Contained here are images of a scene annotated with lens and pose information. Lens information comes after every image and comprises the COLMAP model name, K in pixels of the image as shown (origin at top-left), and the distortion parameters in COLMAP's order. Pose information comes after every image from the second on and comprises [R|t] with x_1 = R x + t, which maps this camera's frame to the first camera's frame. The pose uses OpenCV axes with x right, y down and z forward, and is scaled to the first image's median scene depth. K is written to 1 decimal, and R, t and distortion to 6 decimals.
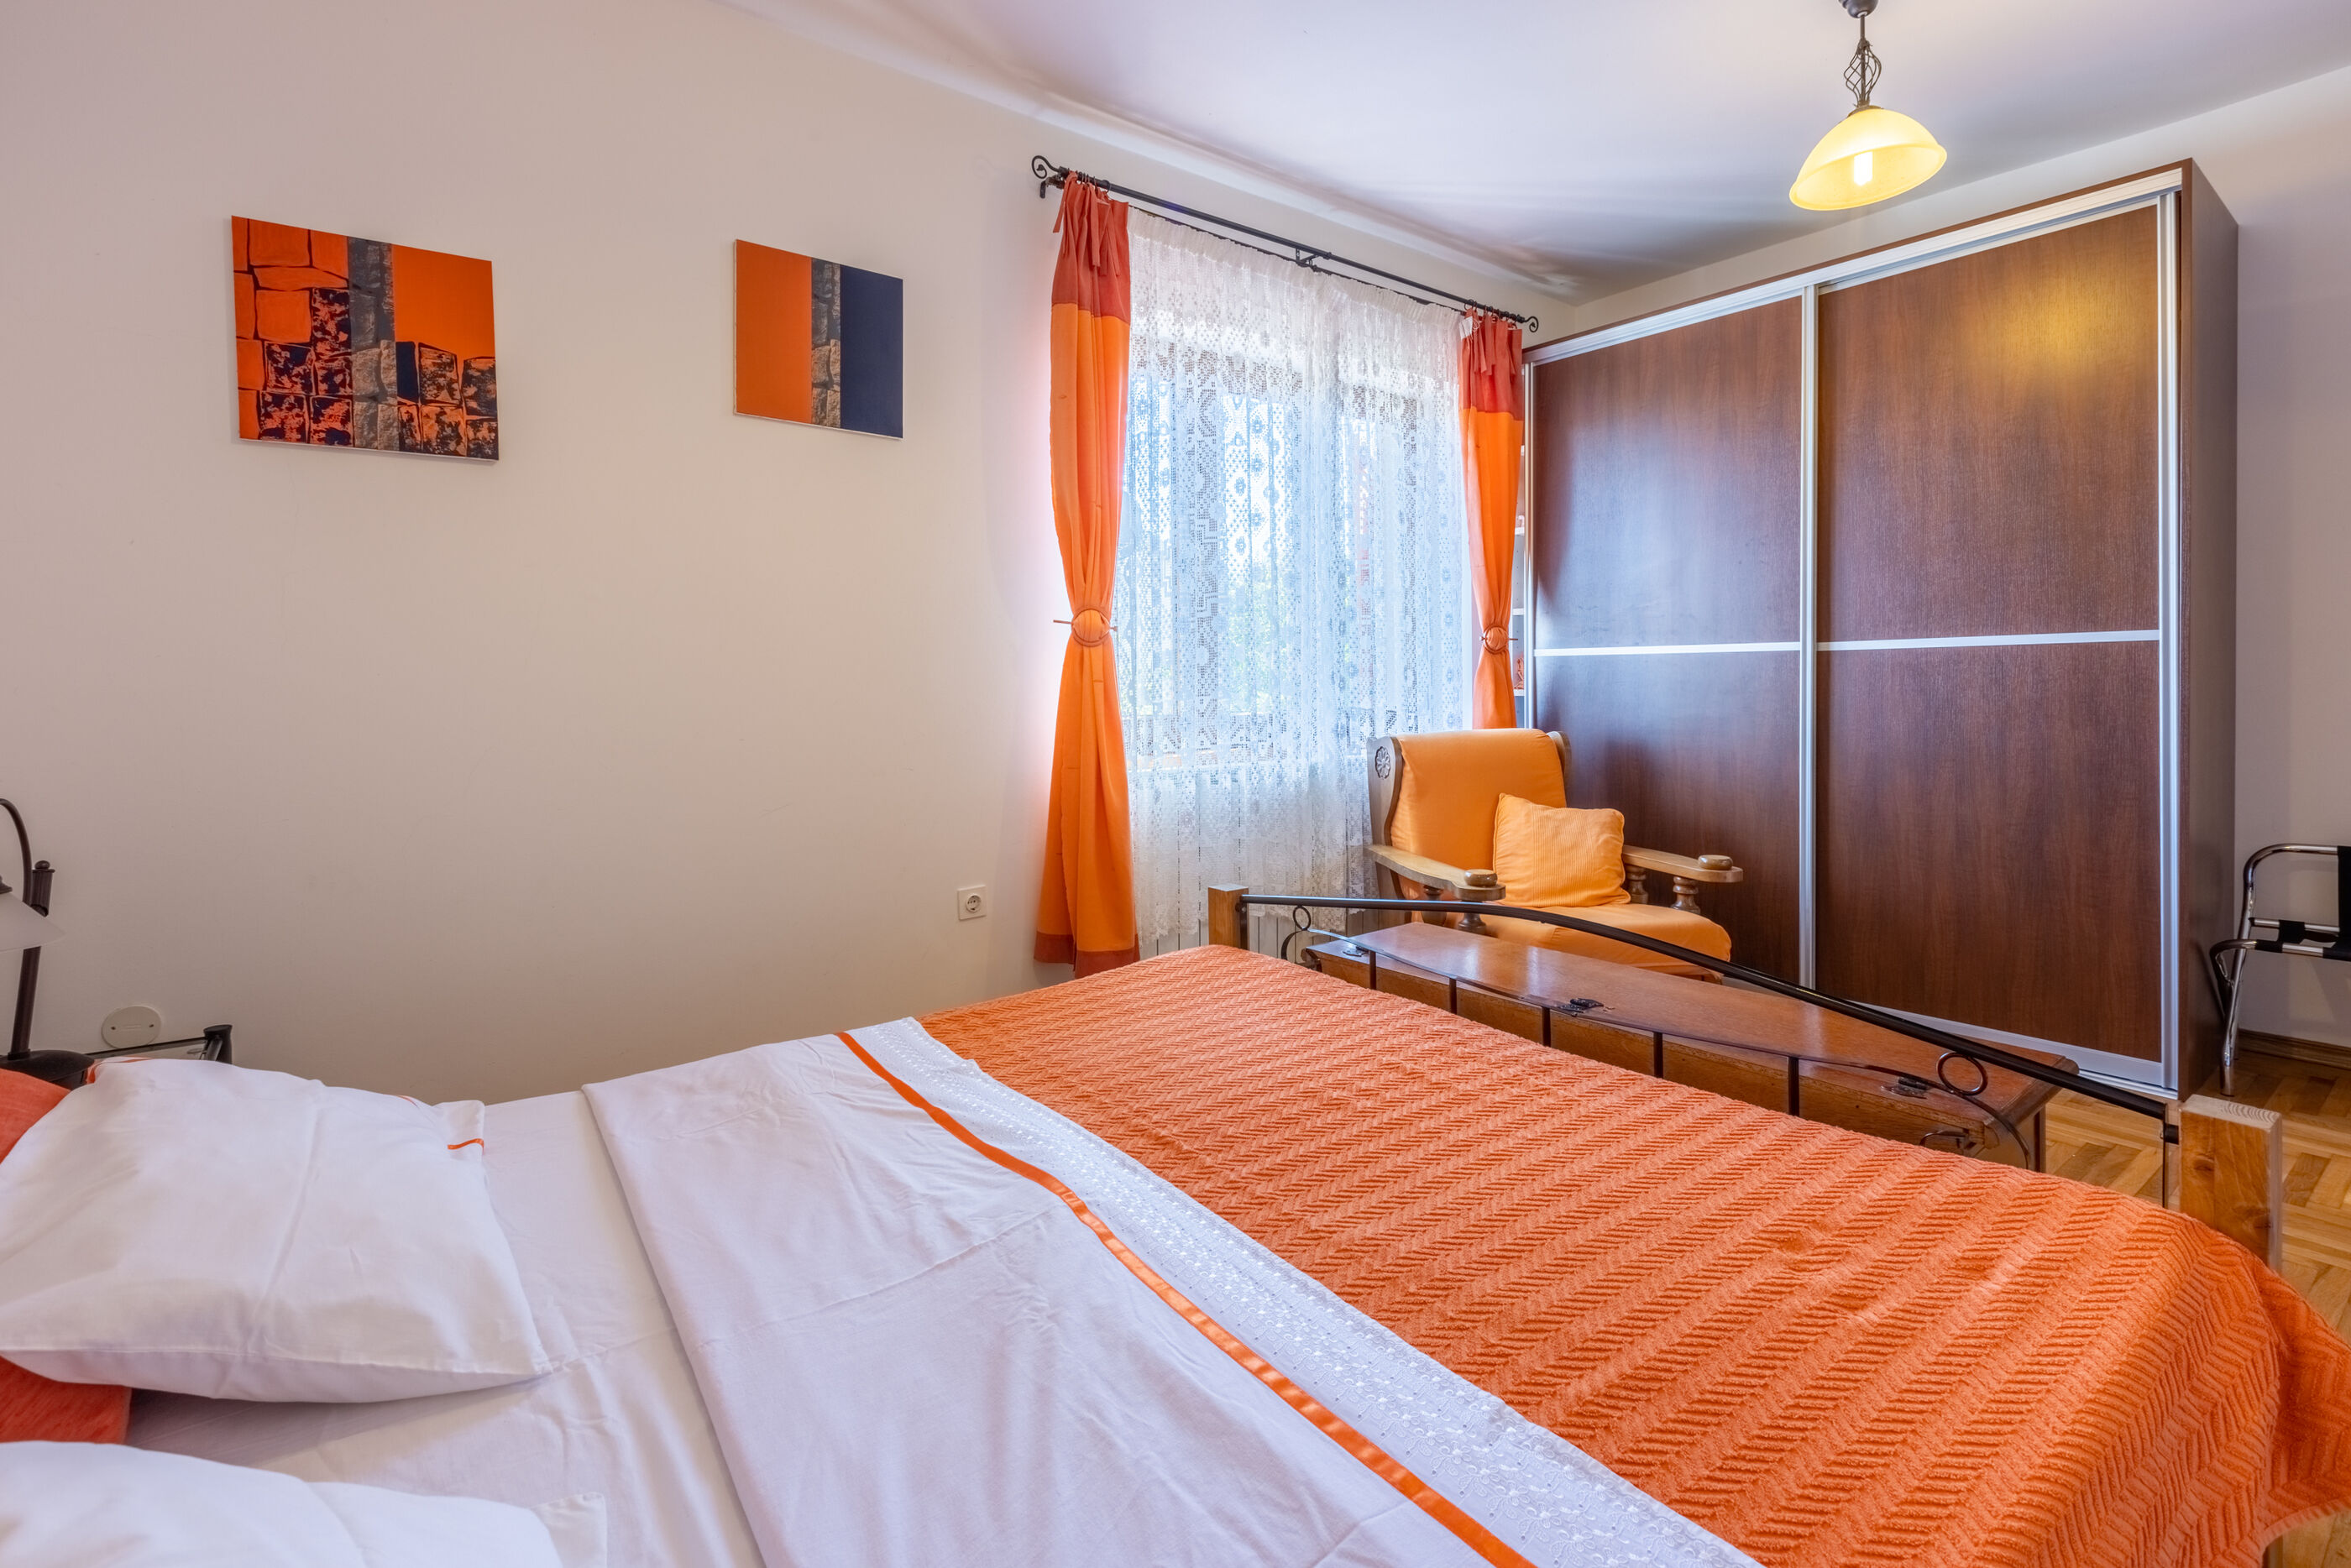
lens RADIAL K [[1048.8, 0, 1139.9], [0, 1048.8, 691.6], [0, 0, 1]] dist [-0.003737, -0.001758]
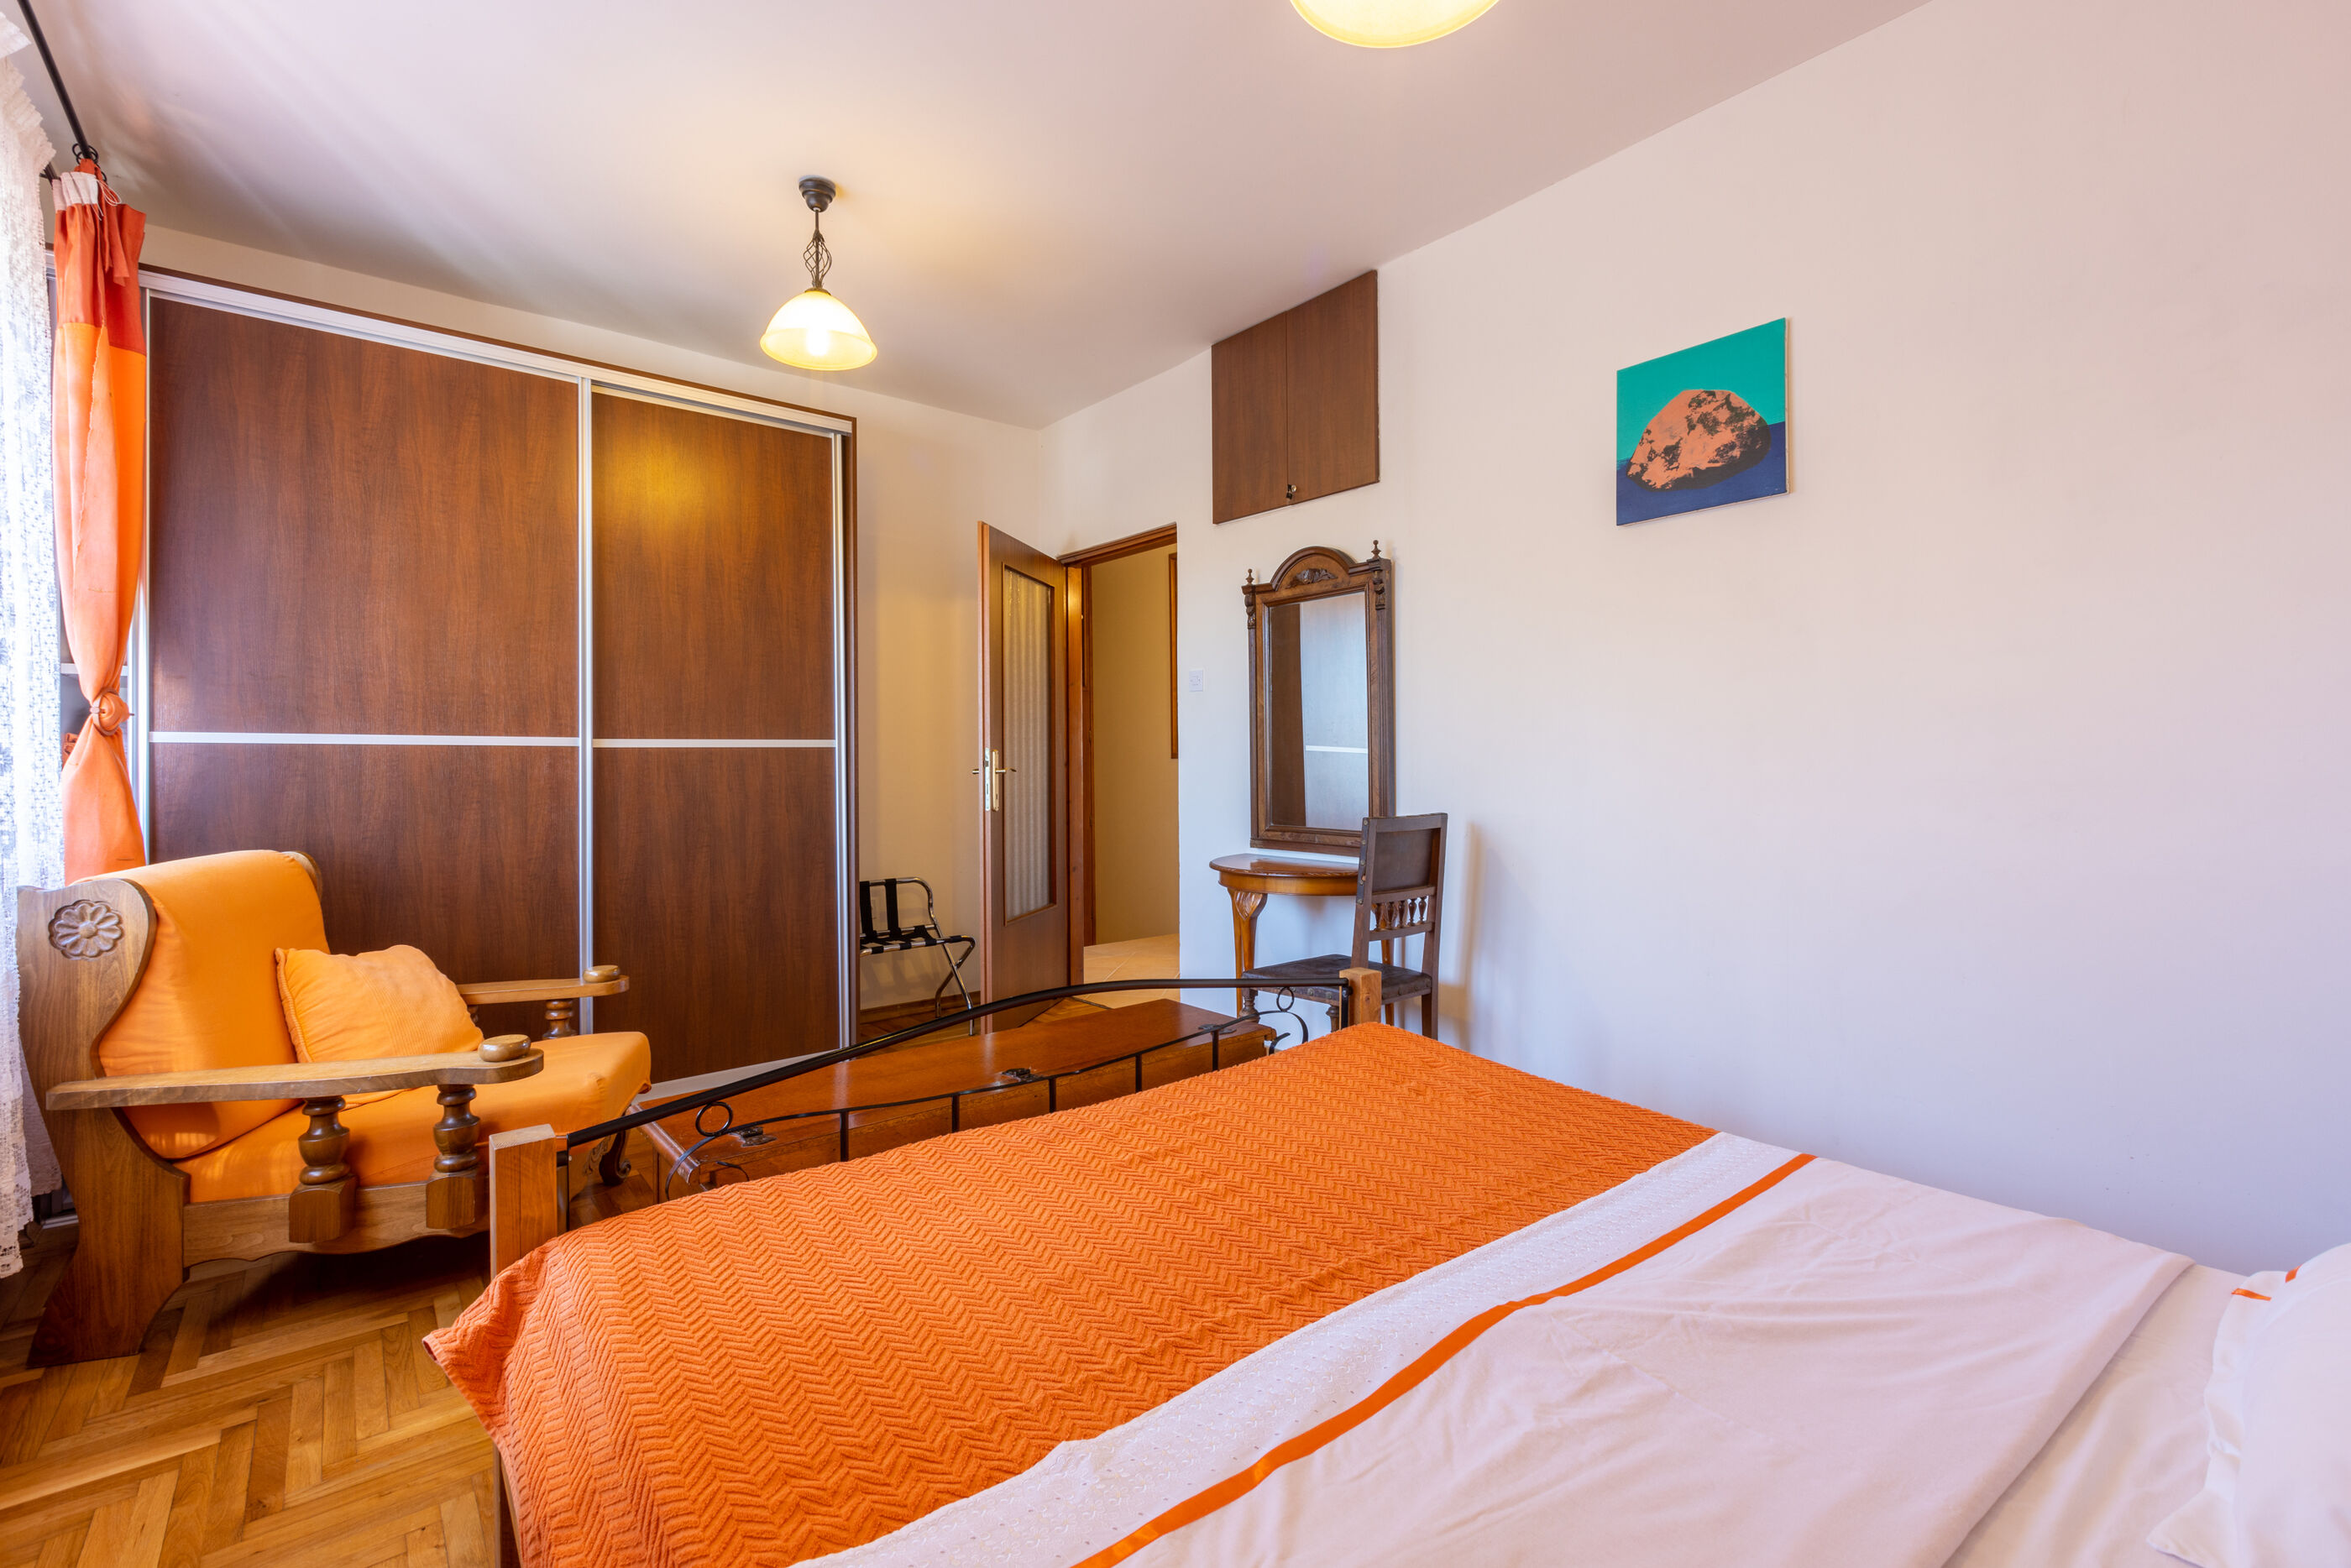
lens RADIAL K [[1048.8, 0, 1178.4], [0, 1048.8, 774.1], [0, 0, 1]] dist [-0.003737, -0.001758]
pose [[-0.043951, 0.002834, 0.999030, -0.418232], [0.018360, 0.999829, -0.002029, -0.002089], [-0.998865, 0.018253, -0.043996, 0.554411]]
